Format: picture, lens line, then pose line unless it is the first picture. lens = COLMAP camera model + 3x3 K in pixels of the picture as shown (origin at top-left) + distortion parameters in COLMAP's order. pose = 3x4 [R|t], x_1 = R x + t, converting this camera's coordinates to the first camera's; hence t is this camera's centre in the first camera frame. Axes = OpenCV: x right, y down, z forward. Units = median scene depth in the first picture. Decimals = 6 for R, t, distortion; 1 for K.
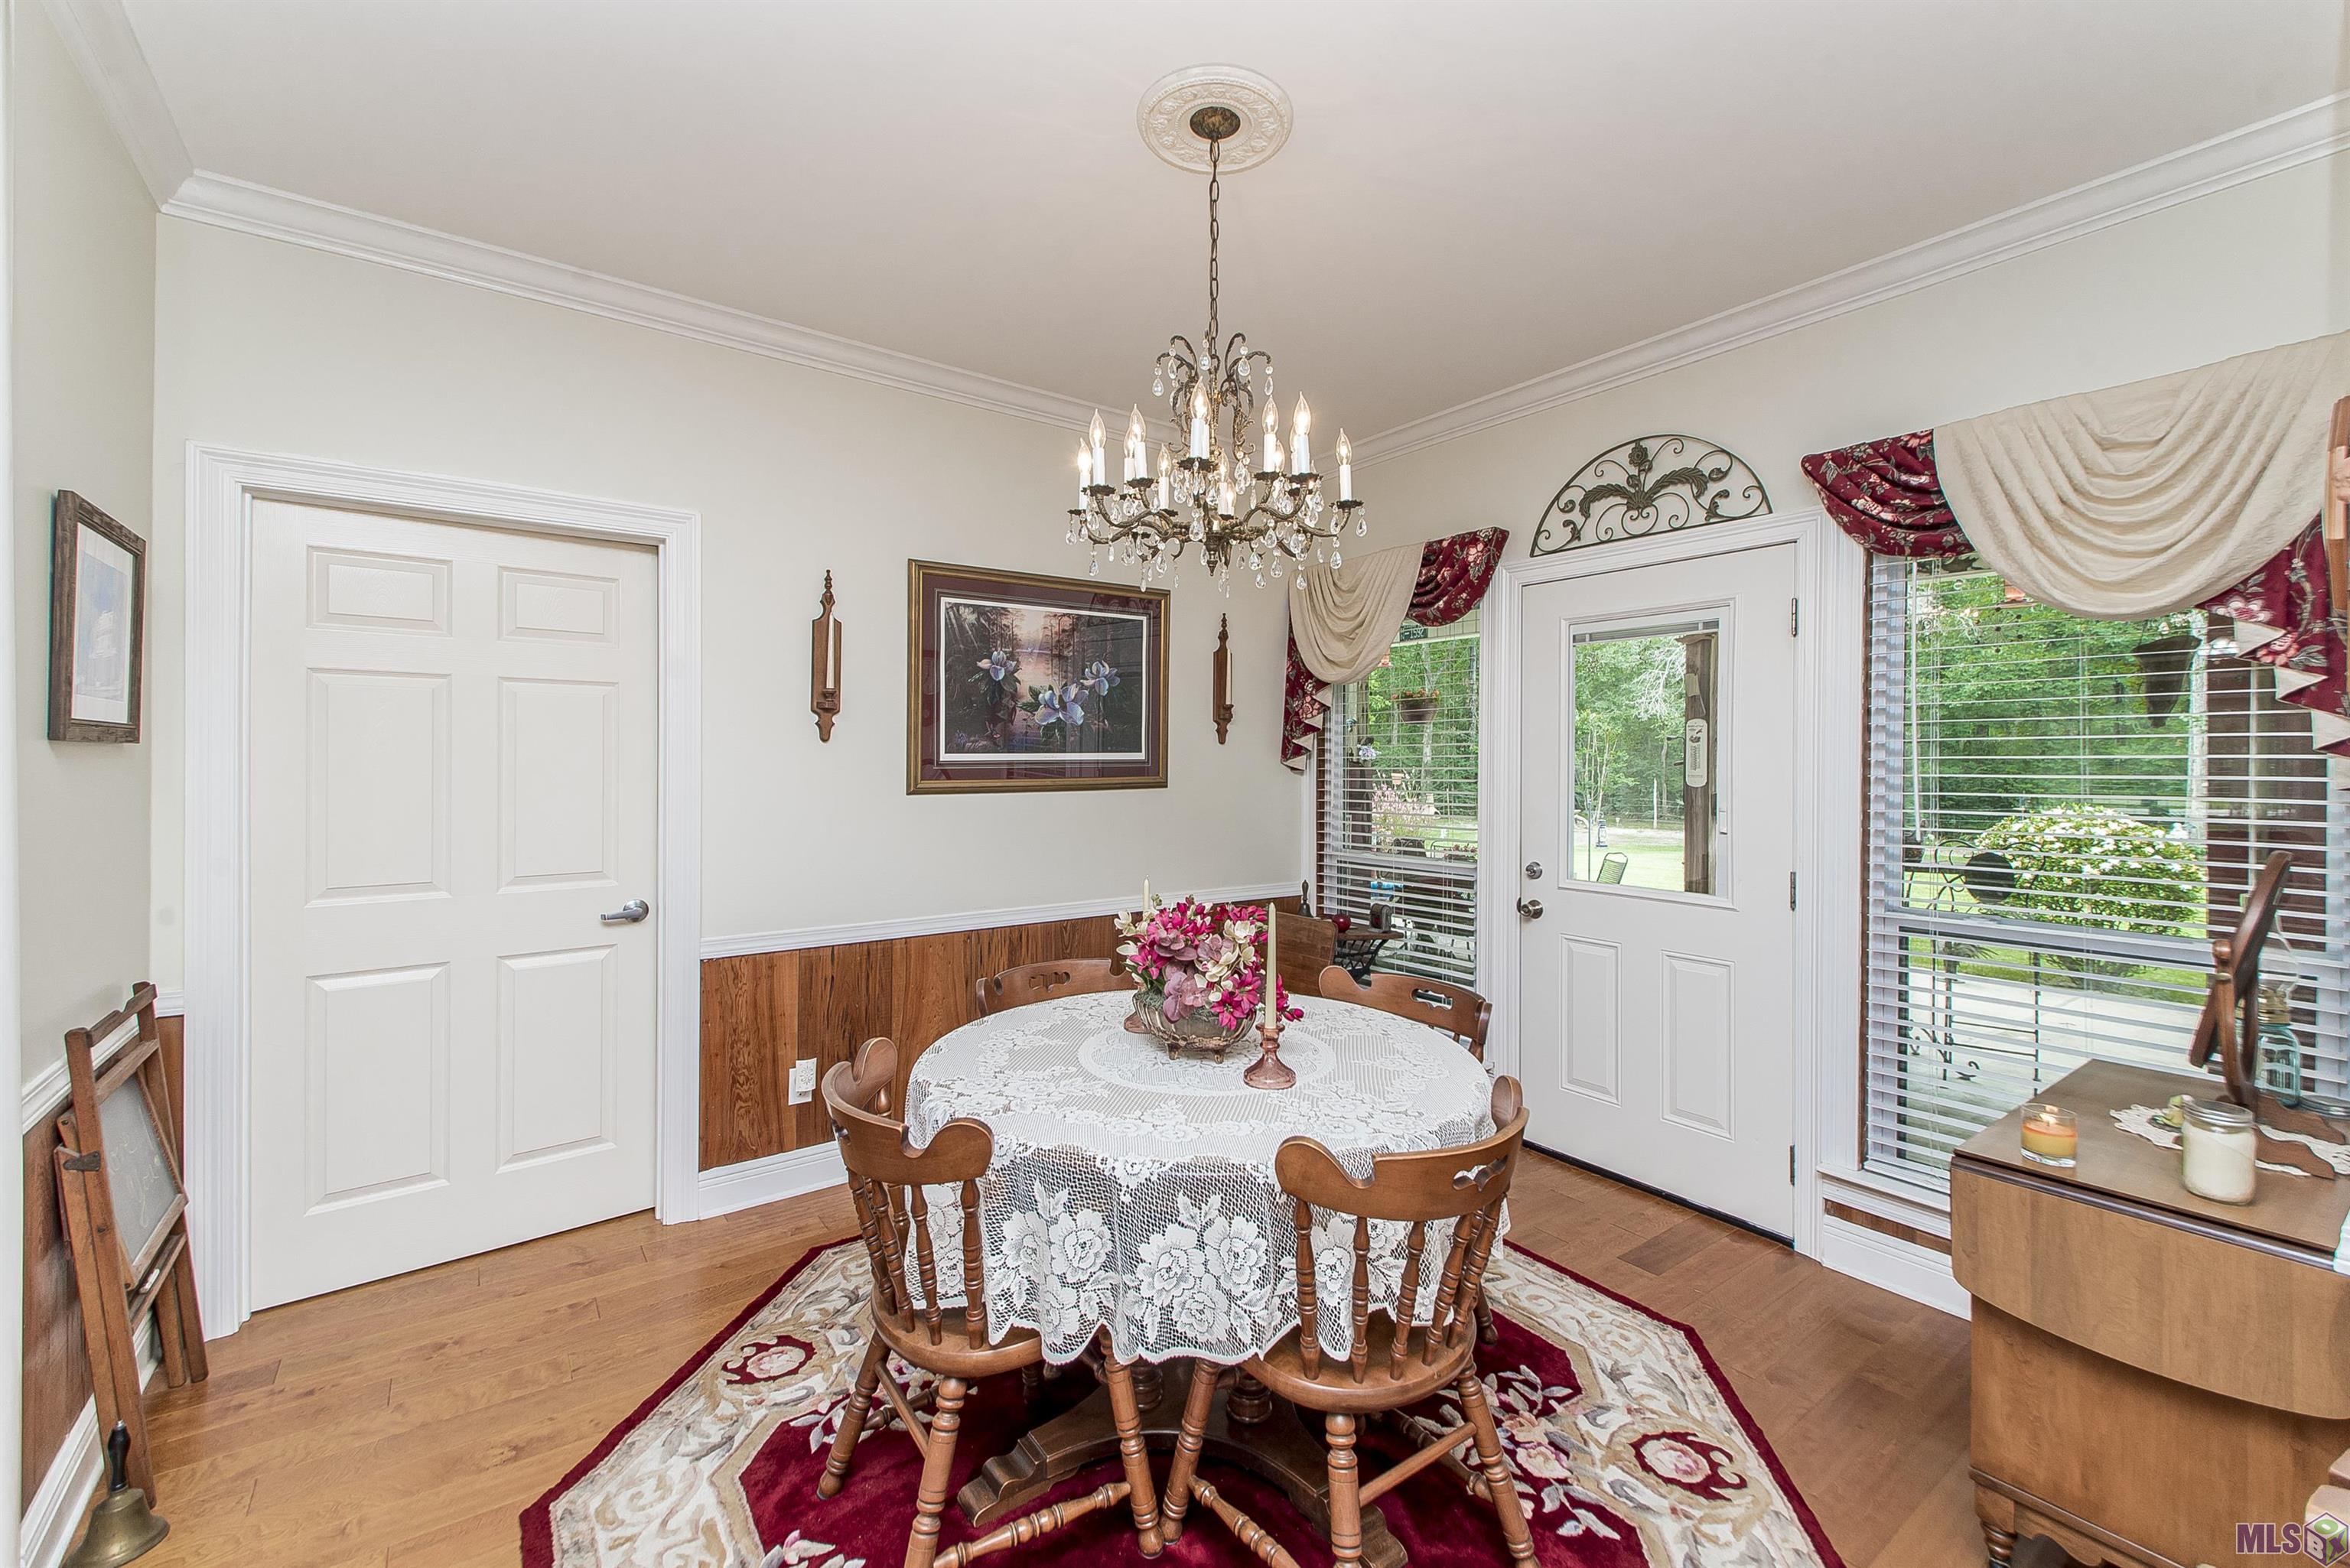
lens RADIAL K [[987.7, 0, 1196.8], [0, 987.7, 766.8], [0, 0, 1]] dist [0.007484, -0.000396]
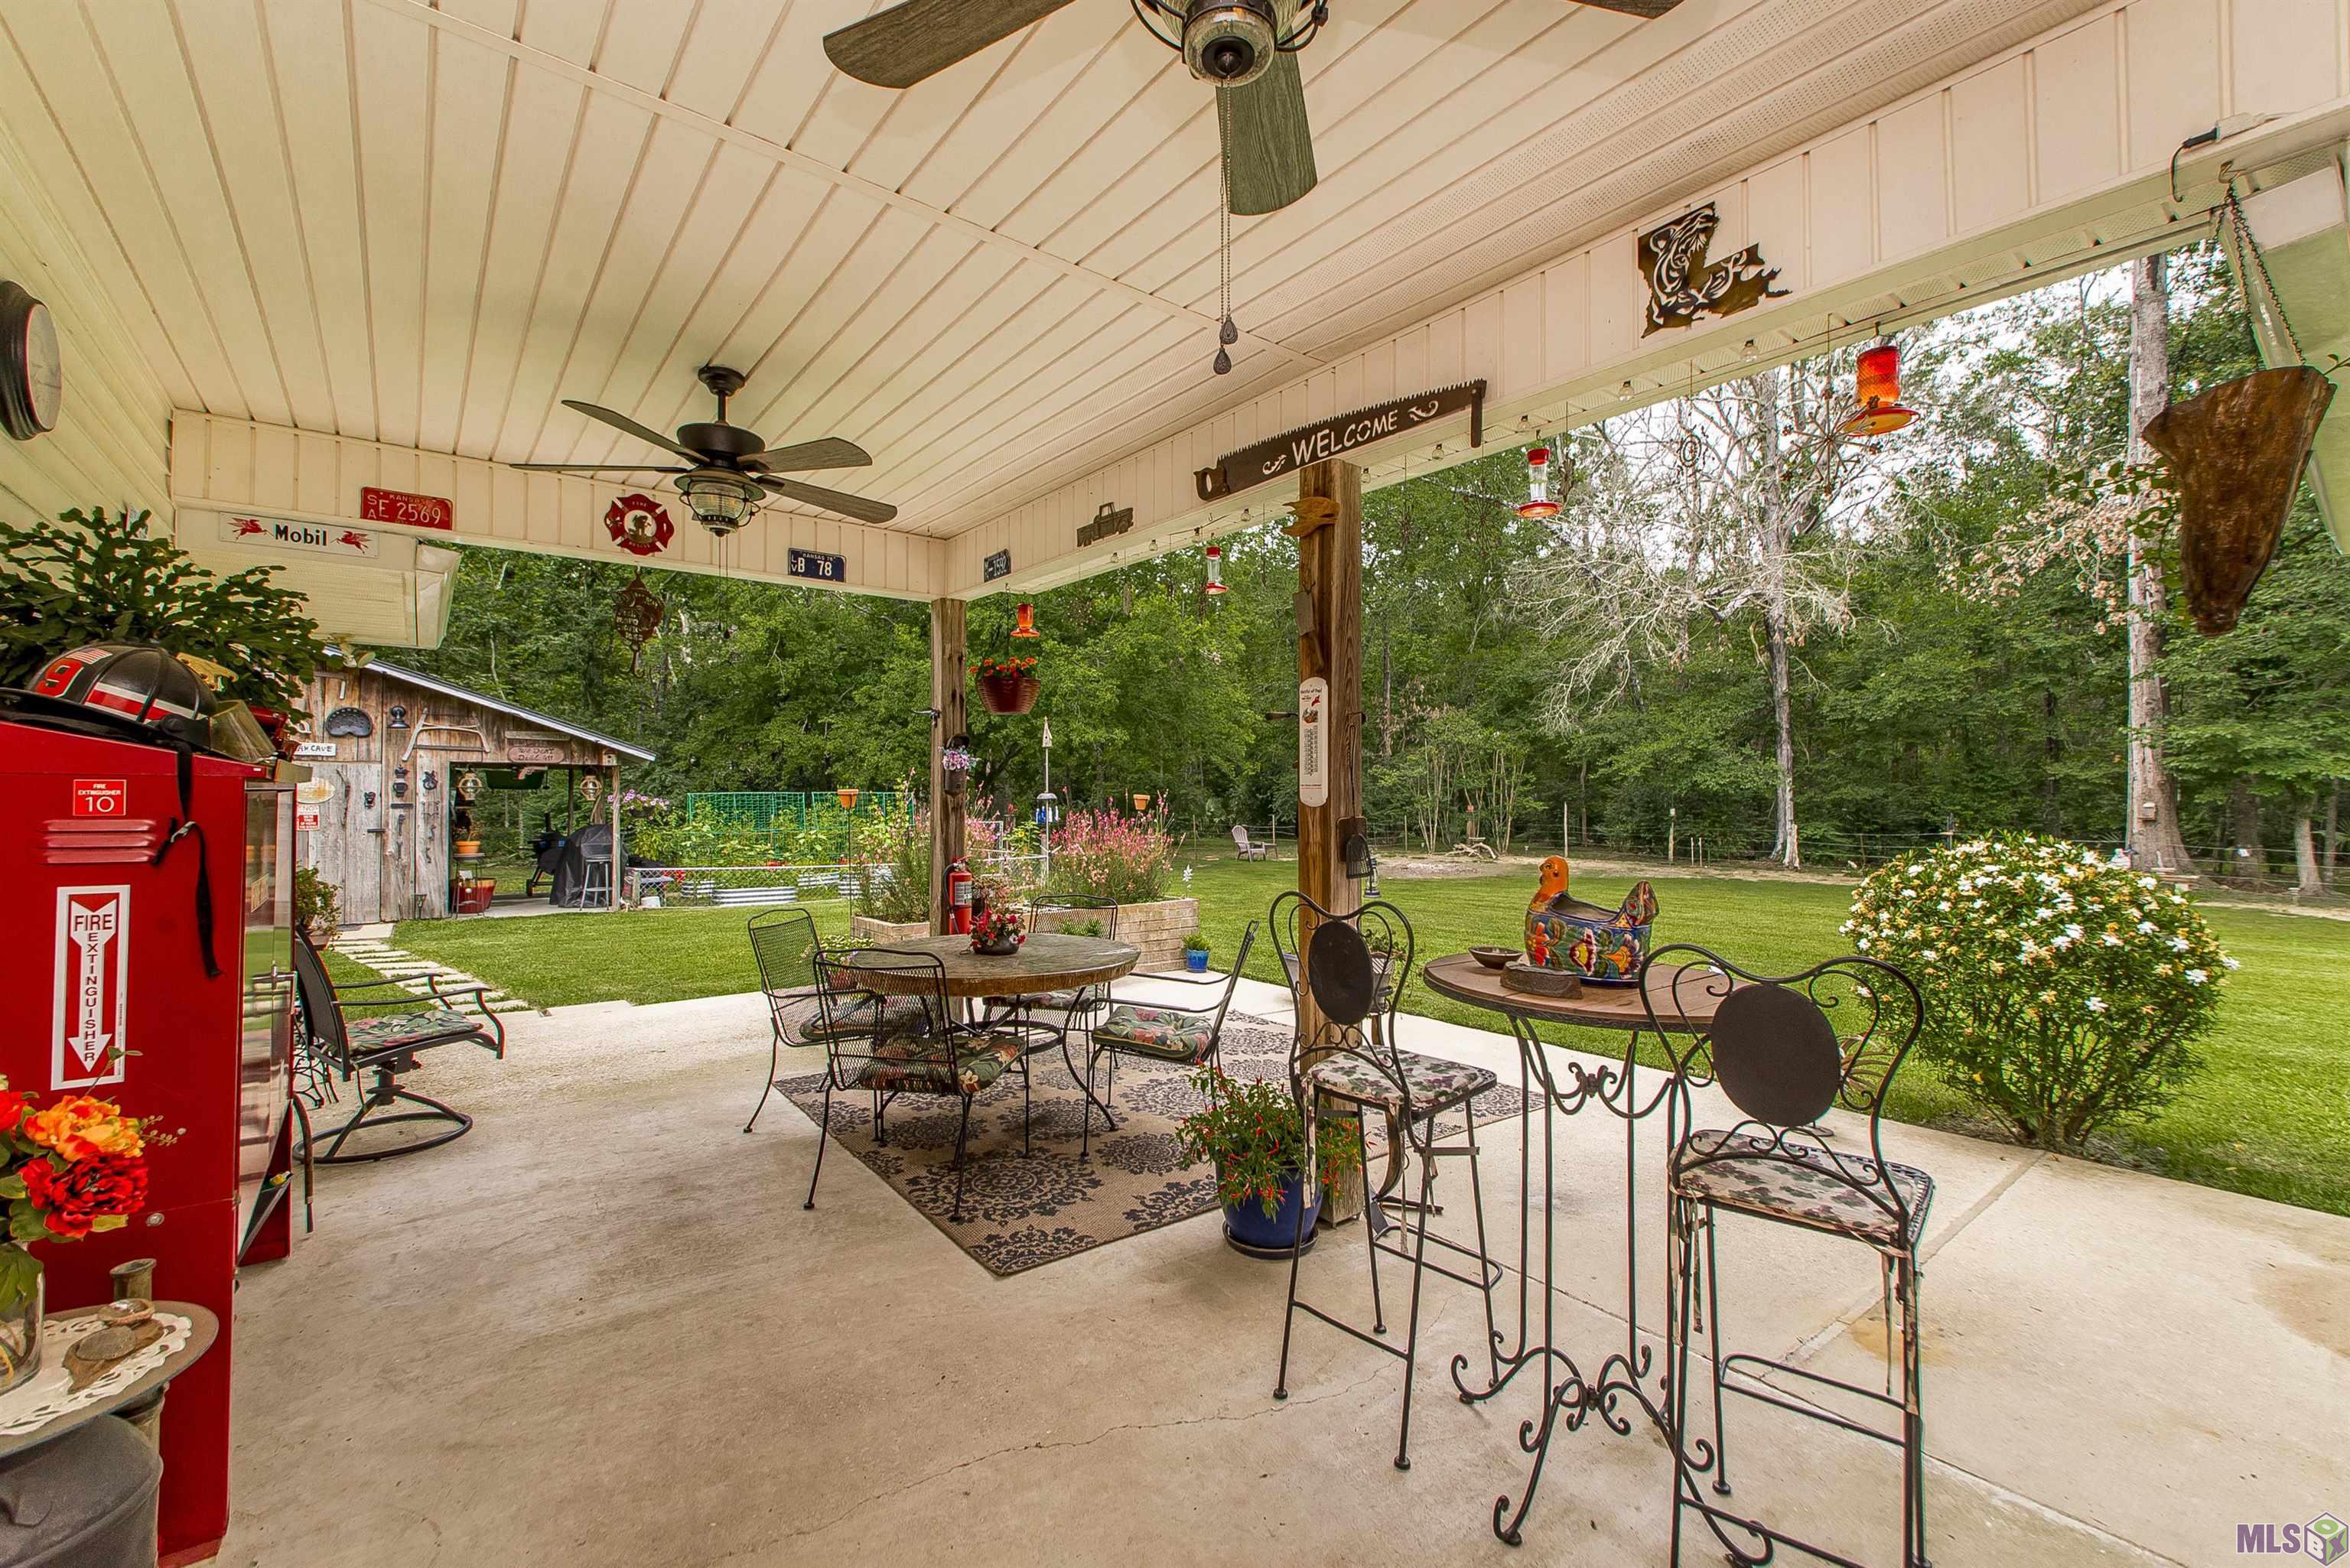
lens RADIAL K [[987.7, 0, 1195.2], [0, 987.7, 777.0], [0, 0, 1]] dist [0.007484, -0.000396]
pose [[0.999239, -0.003737, 0.038822, 0.379717], [0.004430, 0.999832, -0.017773, 0.012650], [-0.038749, 0.017931, 0.999088, 0.429061]]
